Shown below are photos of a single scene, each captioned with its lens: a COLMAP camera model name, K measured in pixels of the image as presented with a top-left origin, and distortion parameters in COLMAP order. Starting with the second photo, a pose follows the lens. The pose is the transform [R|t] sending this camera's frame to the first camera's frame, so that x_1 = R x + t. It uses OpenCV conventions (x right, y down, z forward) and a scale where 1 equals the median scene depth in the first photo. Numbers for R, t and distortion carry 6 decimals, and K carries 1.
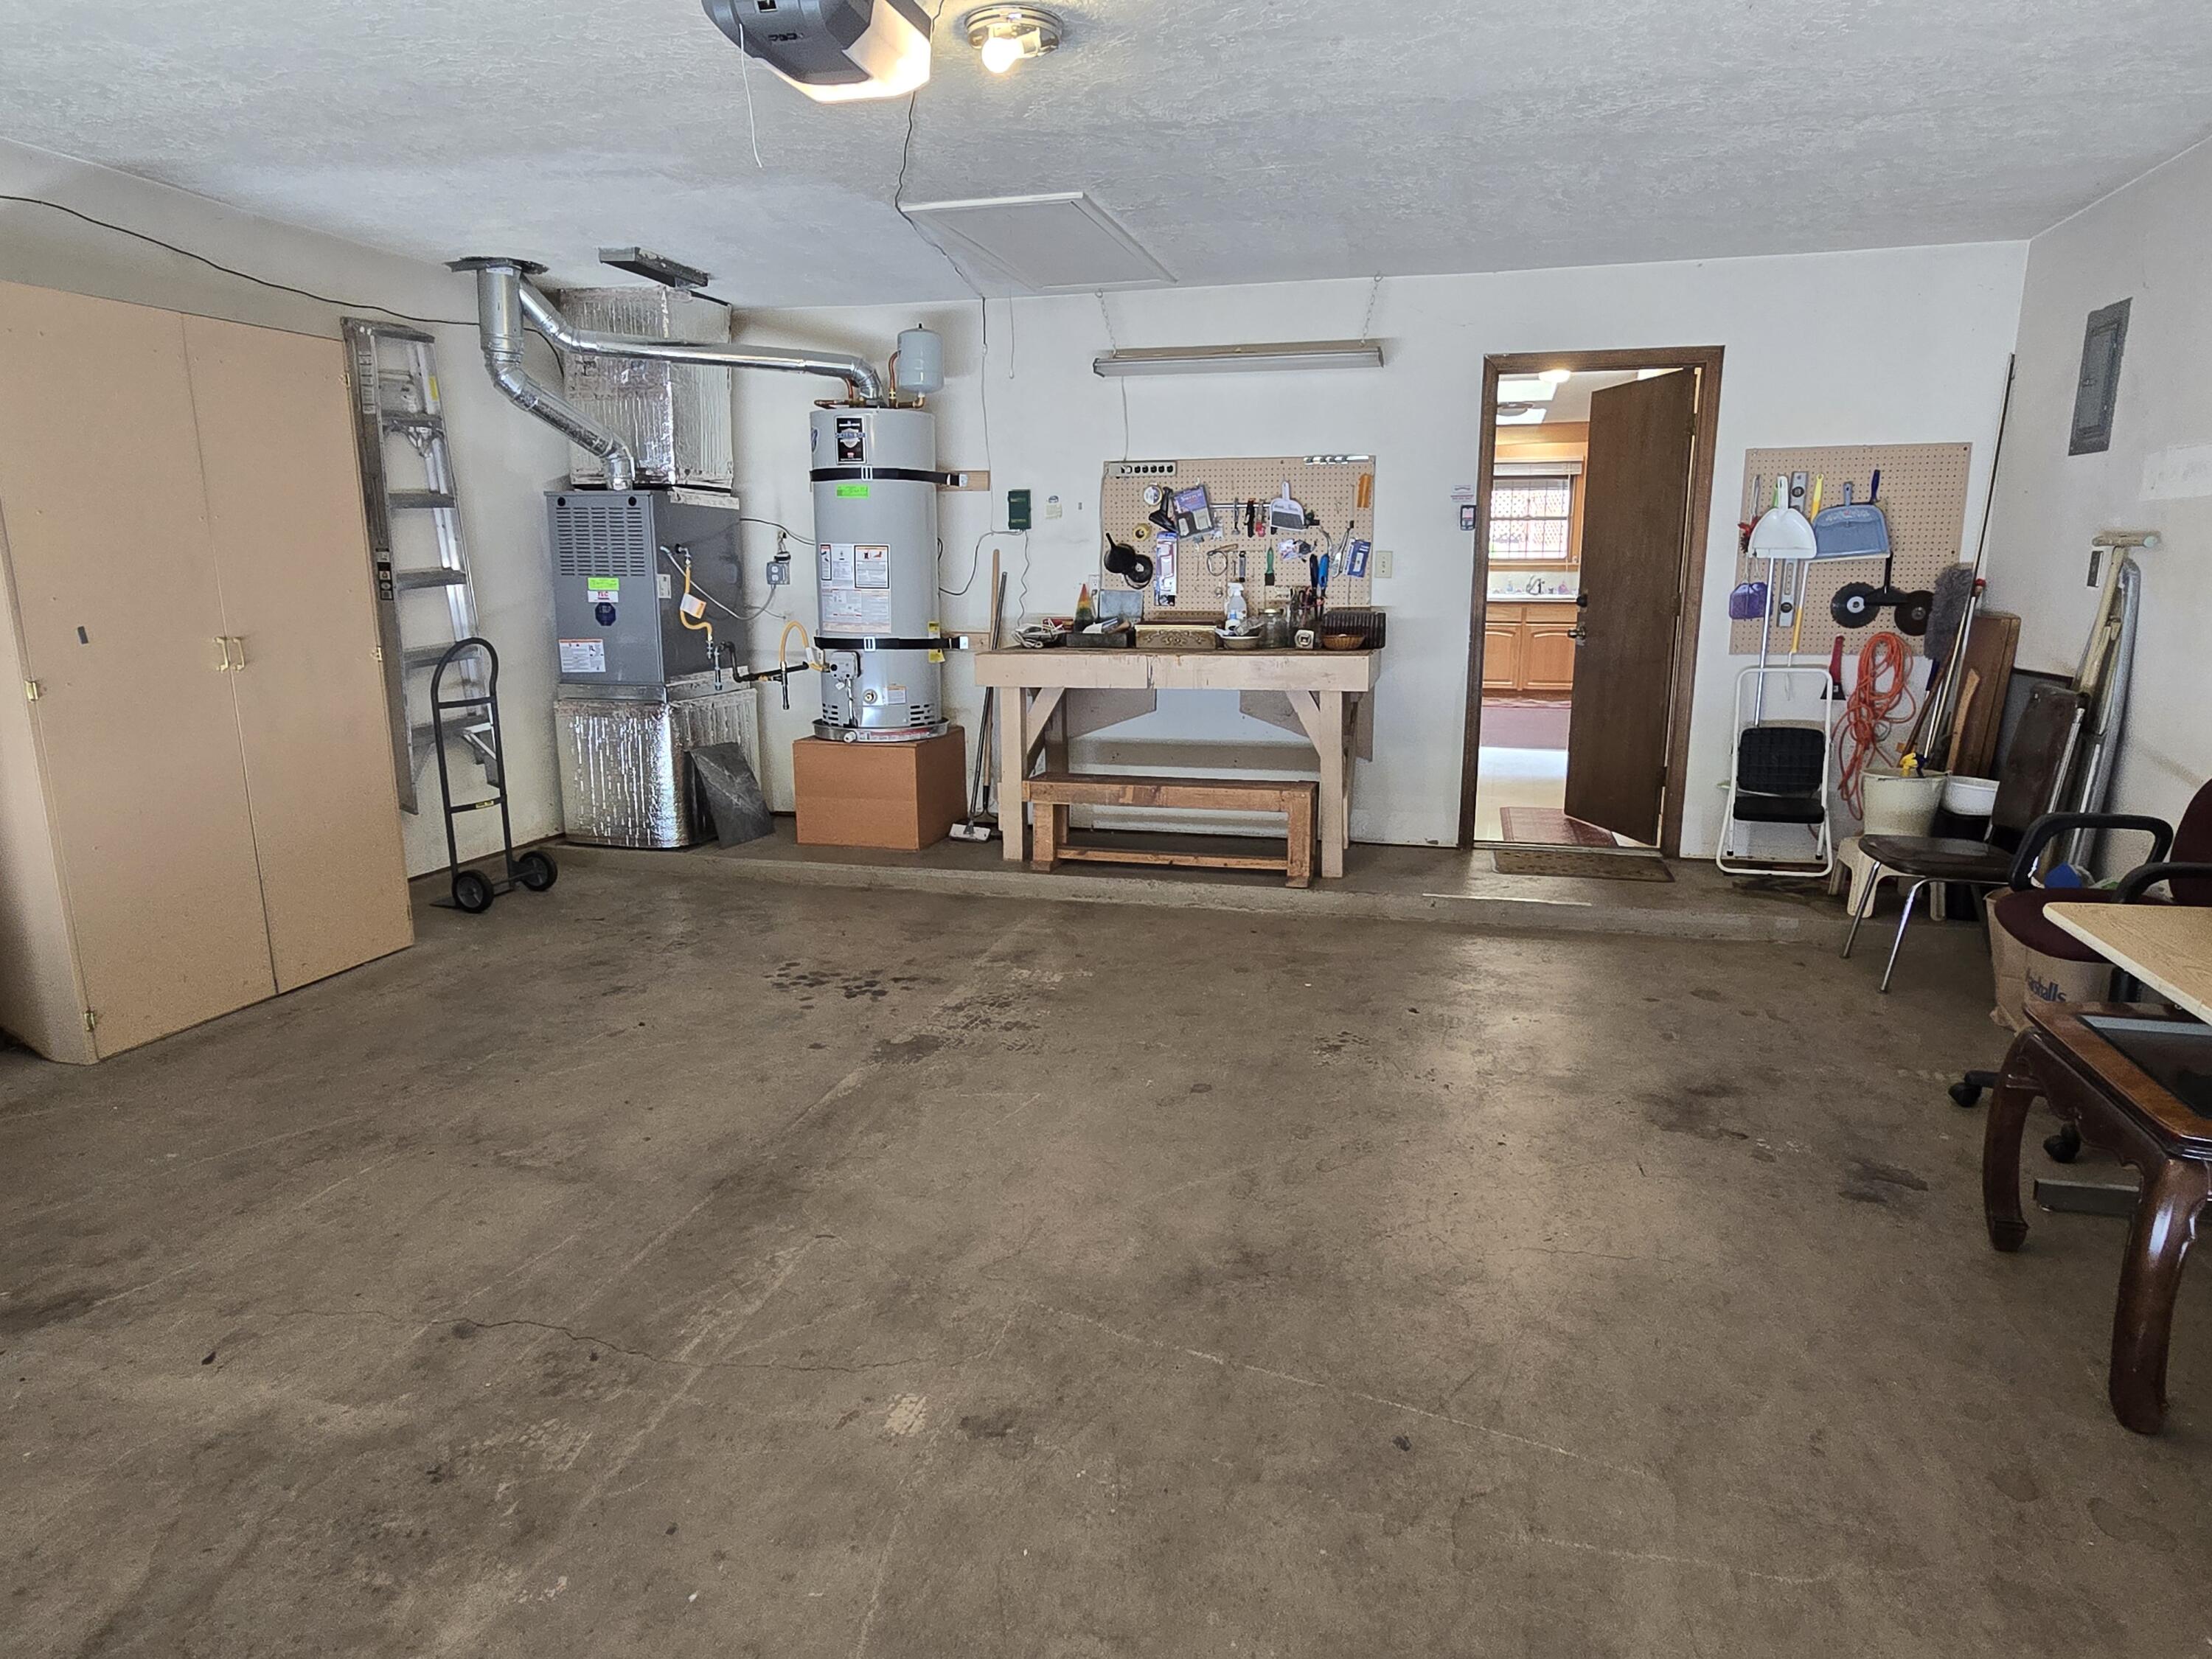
lens RADIAL K [[1327.1, 0, 1106.0], [0, 1327.1, 829.5], [0, 0, 1]] dist [0.001019, 0.001813]
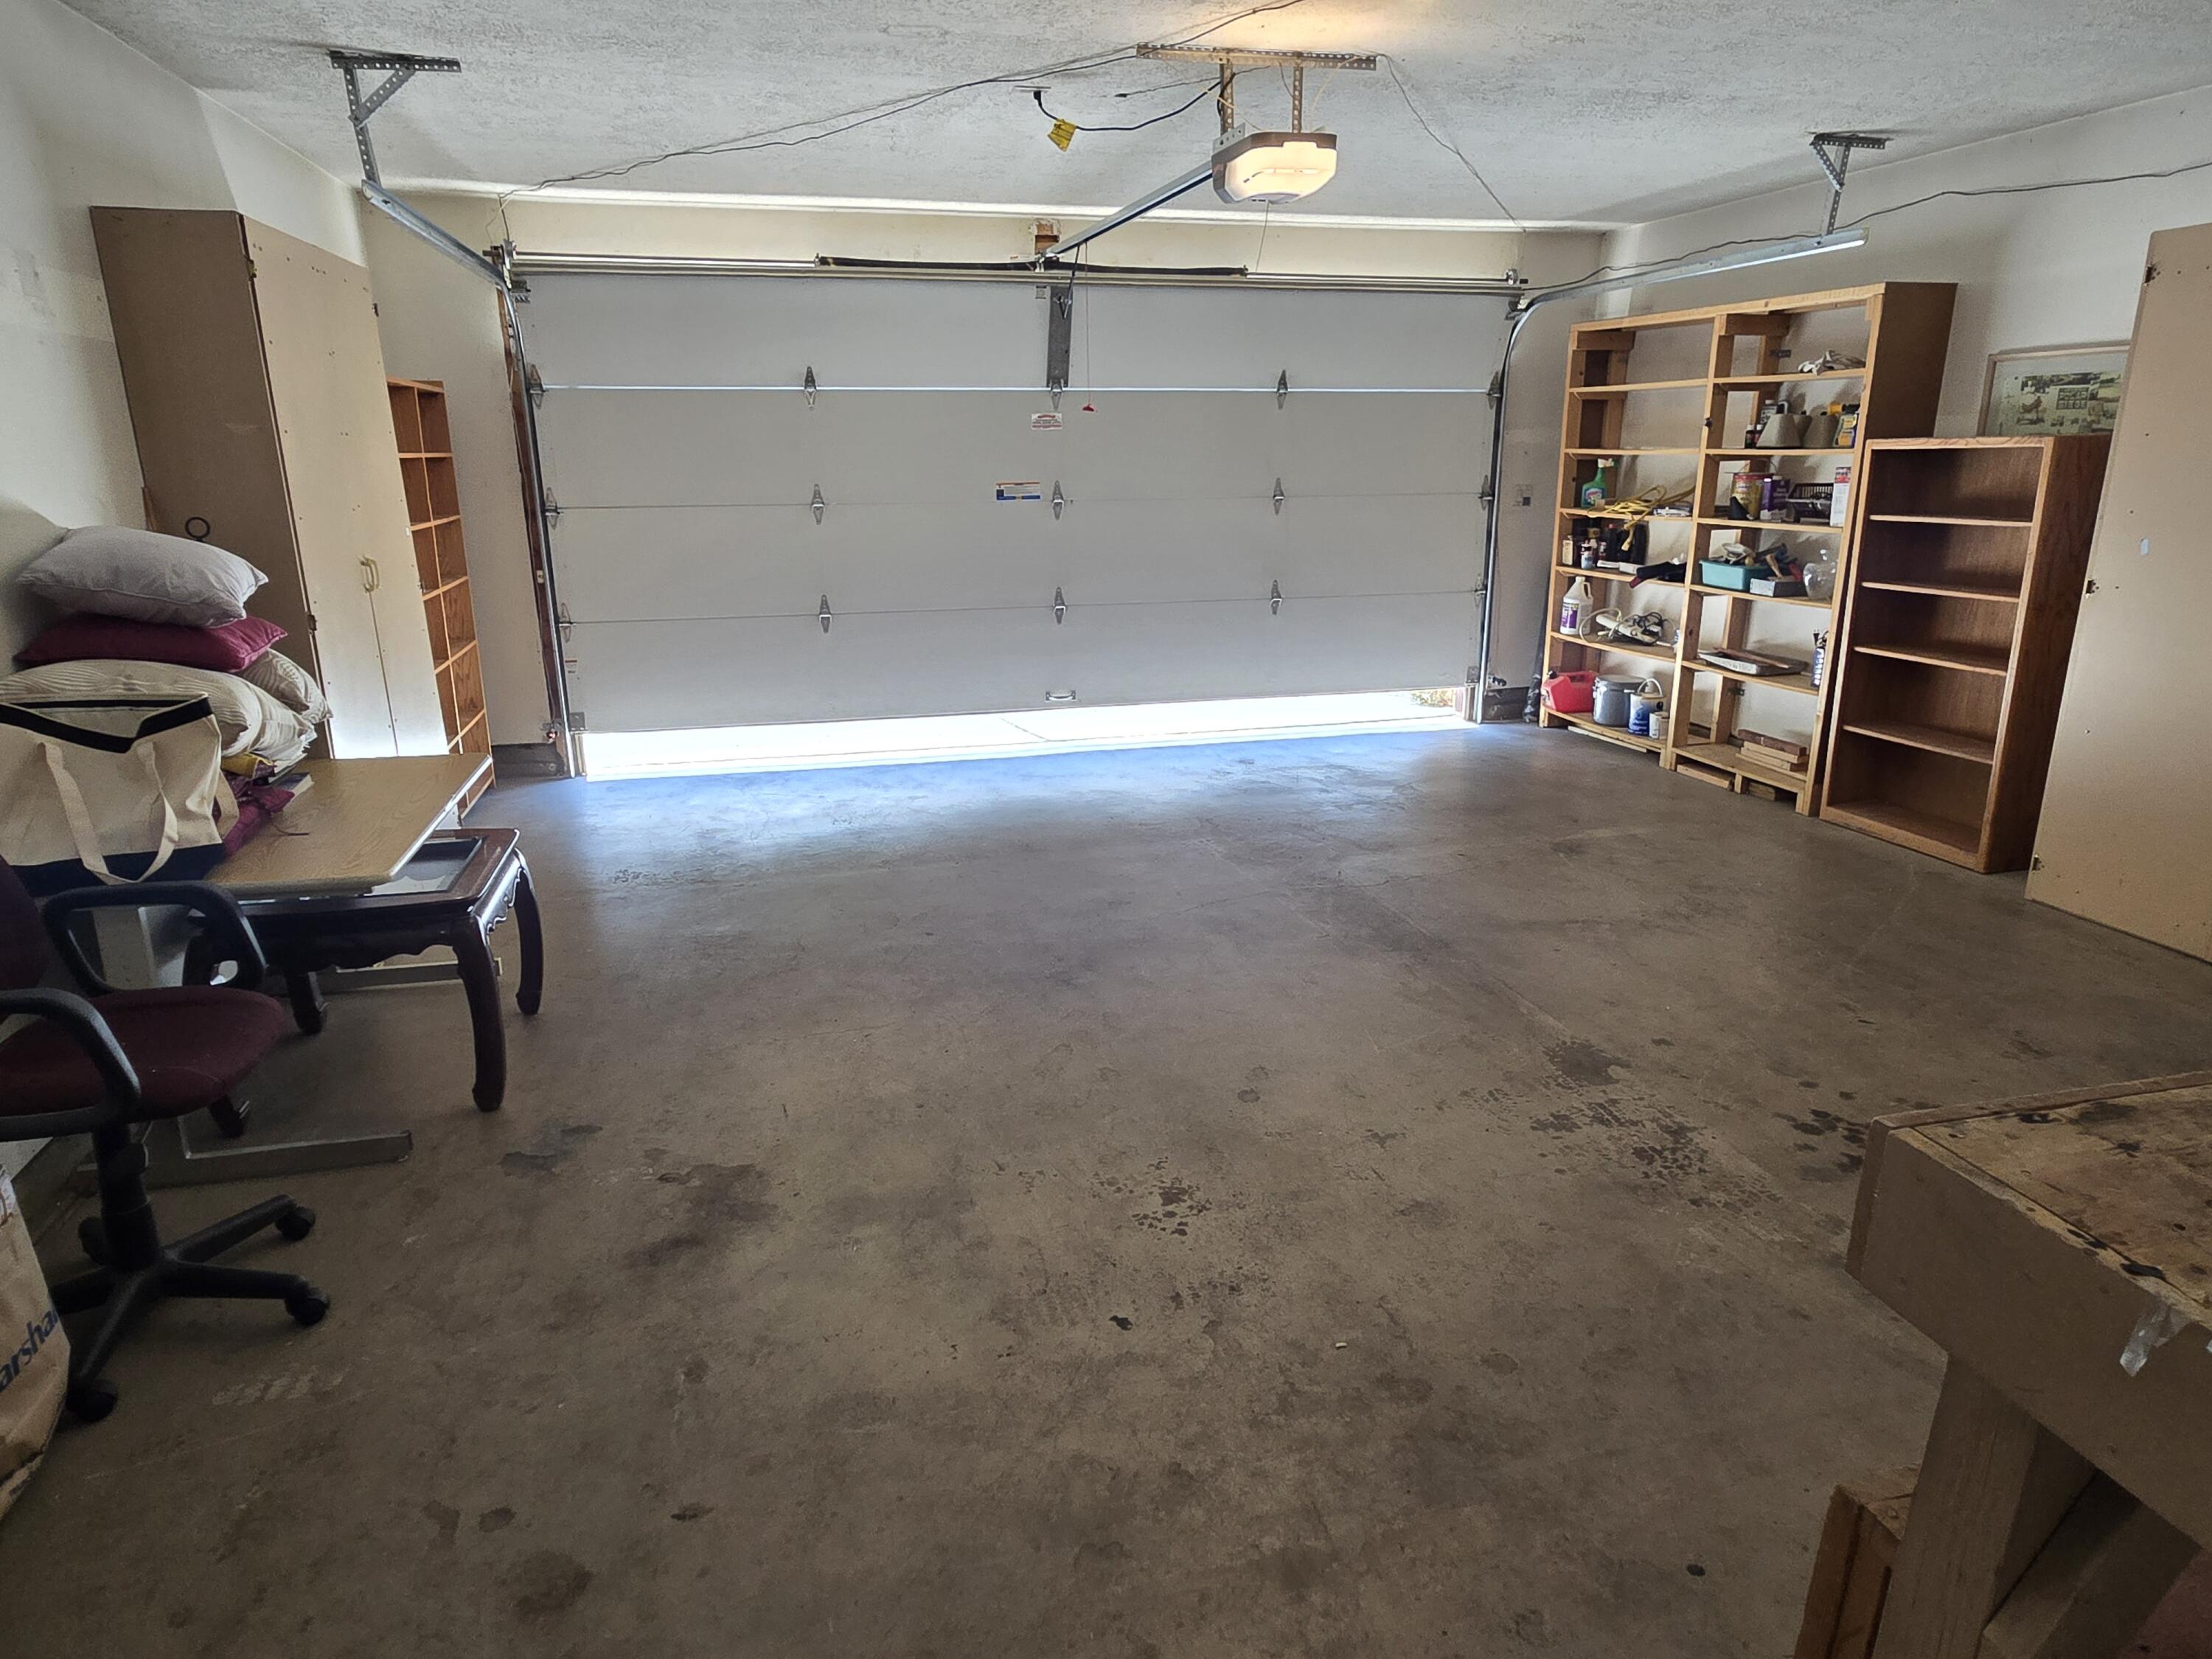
lens RADIAL K [[1327.1, 0, 1106.0], [0, 1327.1, 829.5], [0, 0, 1]] dist [0.001019, 0.001813]
pose [[-0.867246, 0.144647, -0.476405, 0.522212], [-0.093737, 0.892319, 0.441565, -0.330513], [0.488976, 0.427602, -0.760301, 1.461615]]
